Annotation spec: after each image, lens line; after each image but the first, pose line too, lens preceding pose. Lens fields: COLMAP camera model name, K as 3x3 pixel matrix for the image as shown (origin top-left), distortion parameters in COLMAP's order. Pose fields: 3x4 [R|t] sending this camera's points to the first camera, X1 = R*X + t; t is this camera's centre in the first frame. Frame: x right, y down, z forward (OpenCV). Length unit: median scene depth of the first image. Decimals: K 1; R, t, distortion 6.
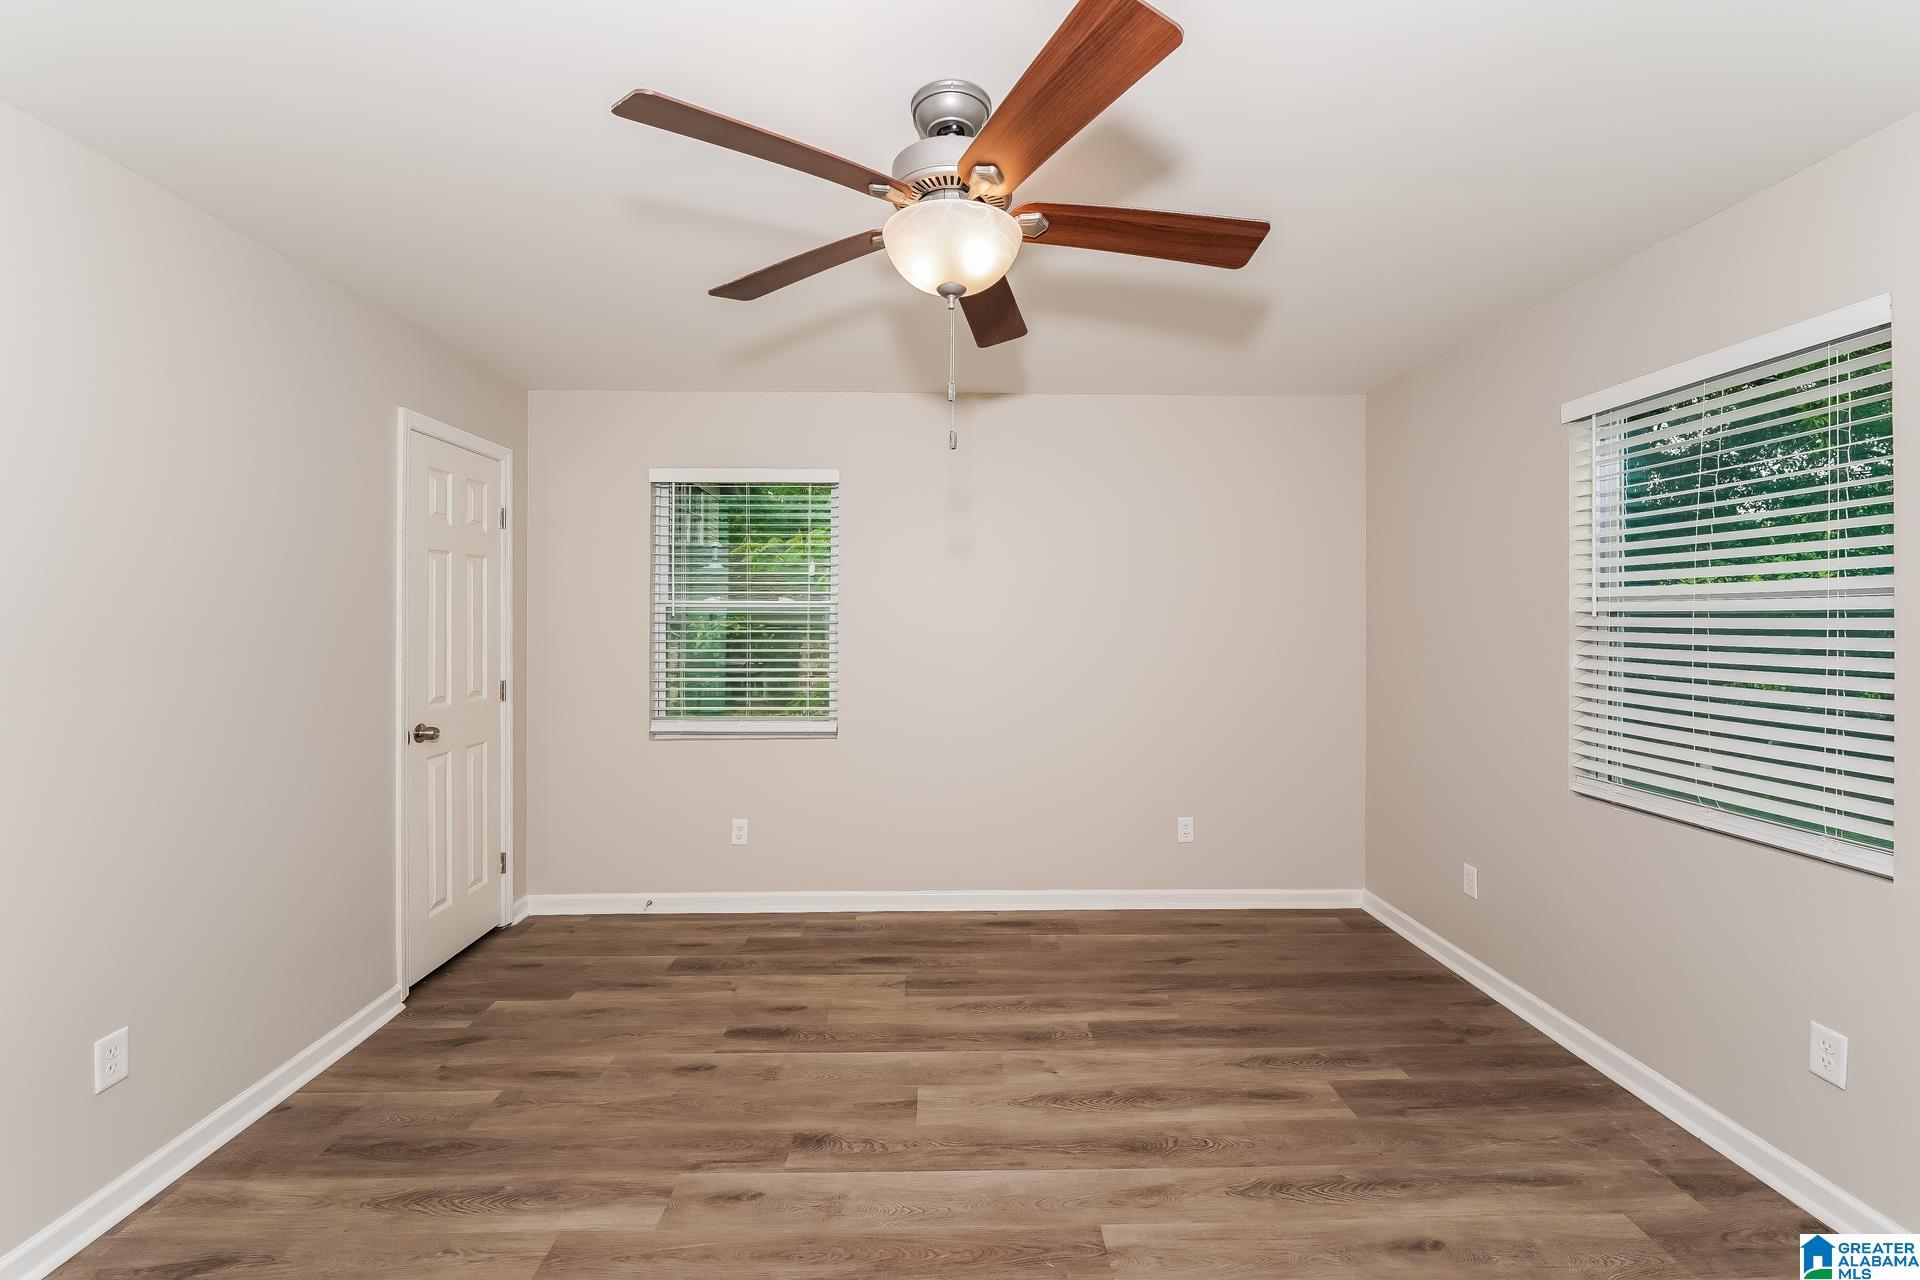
lens RADIAL K [[782.1, 0, 949.3], [0, 782.1, 631.1], [0, 0, 1]] dist [0.001173, 0.000354]
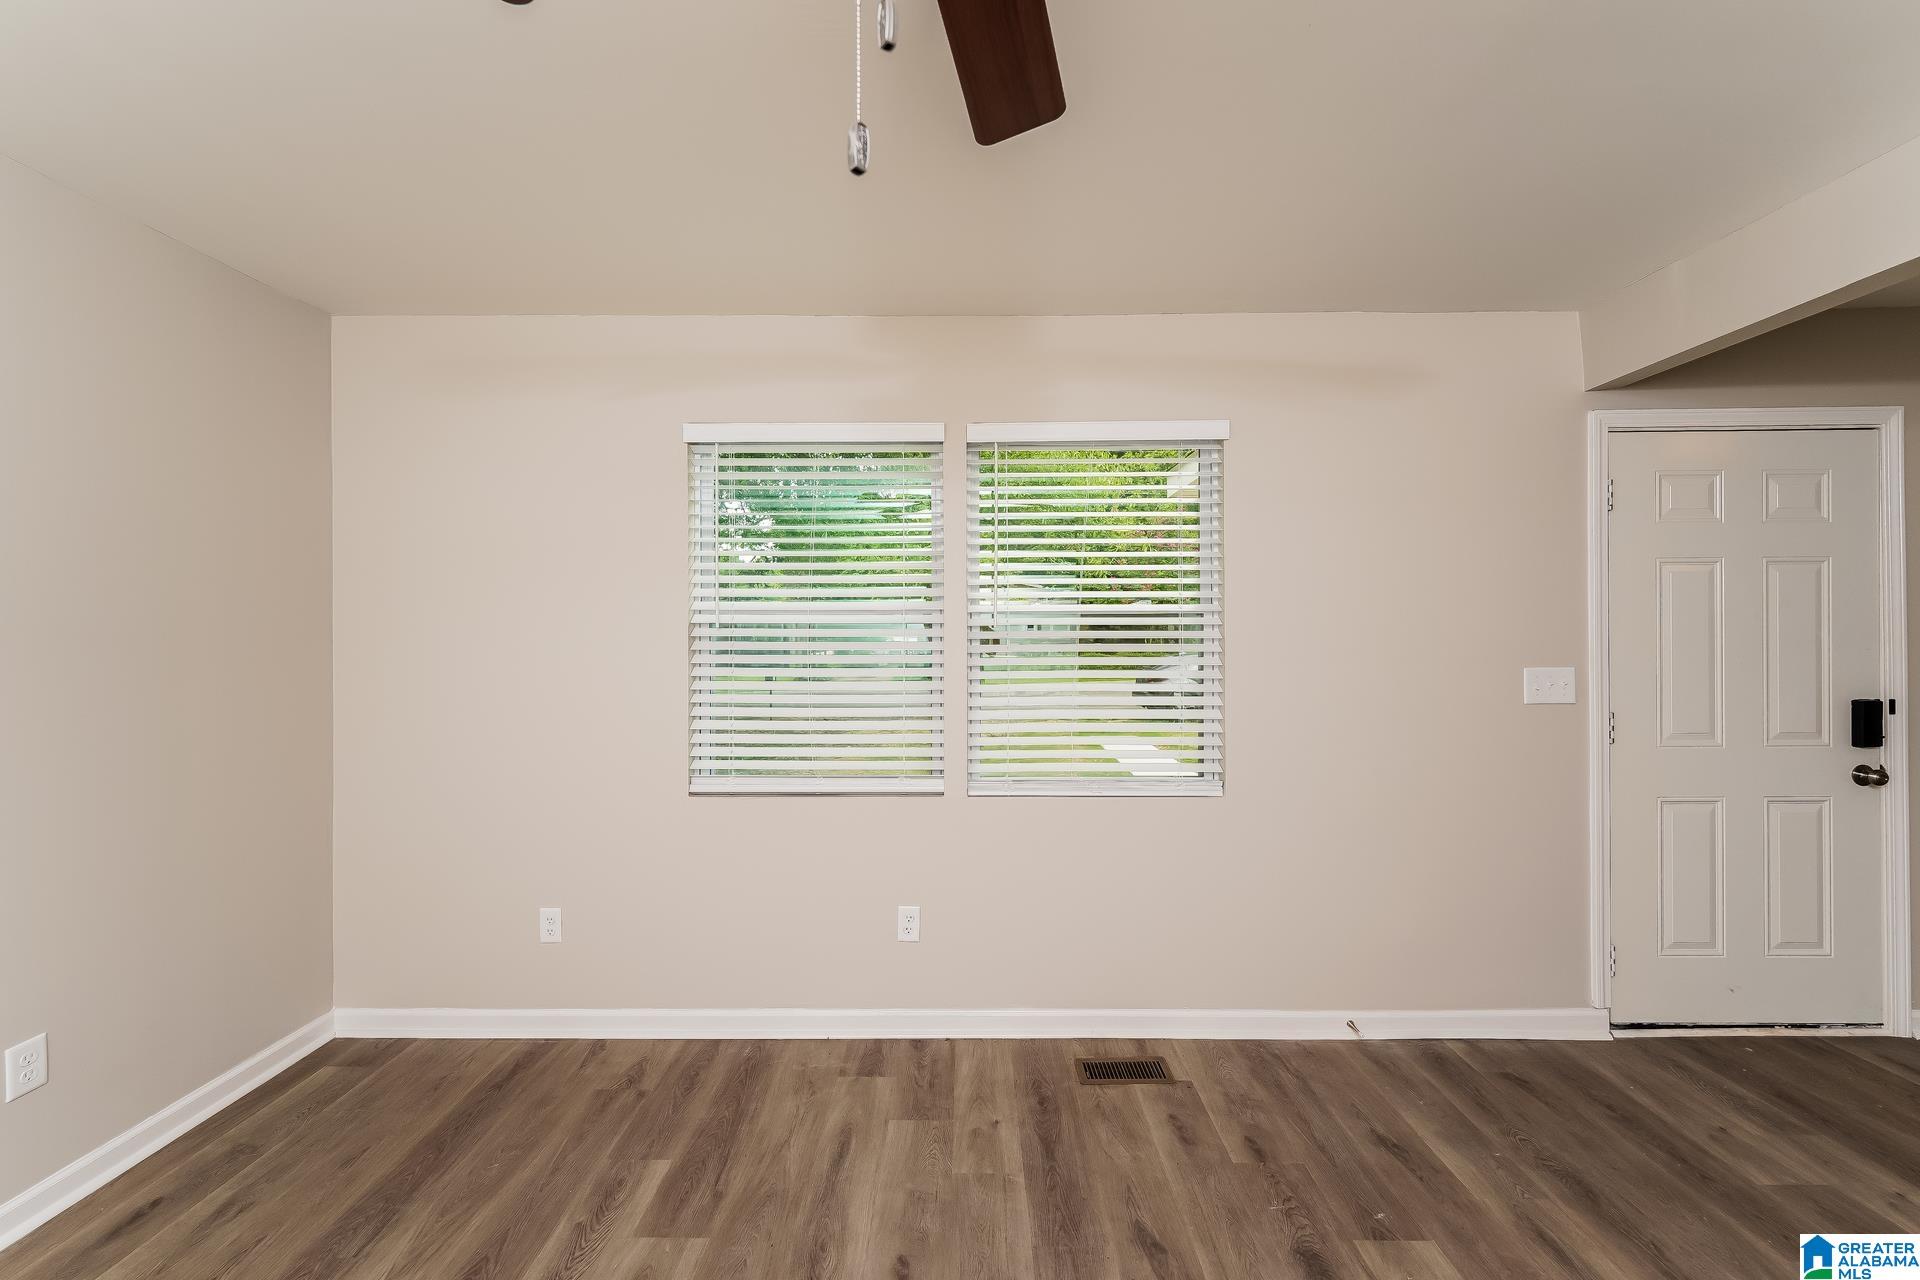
lens RADIAL K [[782.1, 0, 957.4], [0, 782.1, 622.0], [0, 0, 1]] dist [0.001173, 0.000354]
pose [[0.038115, 0.007536, 0.999245, -0.267538], [0.020512, 0.999755, -0.008323, -0.010915], [-0.999063, 0.020813, 0.037951, 0.634095]]
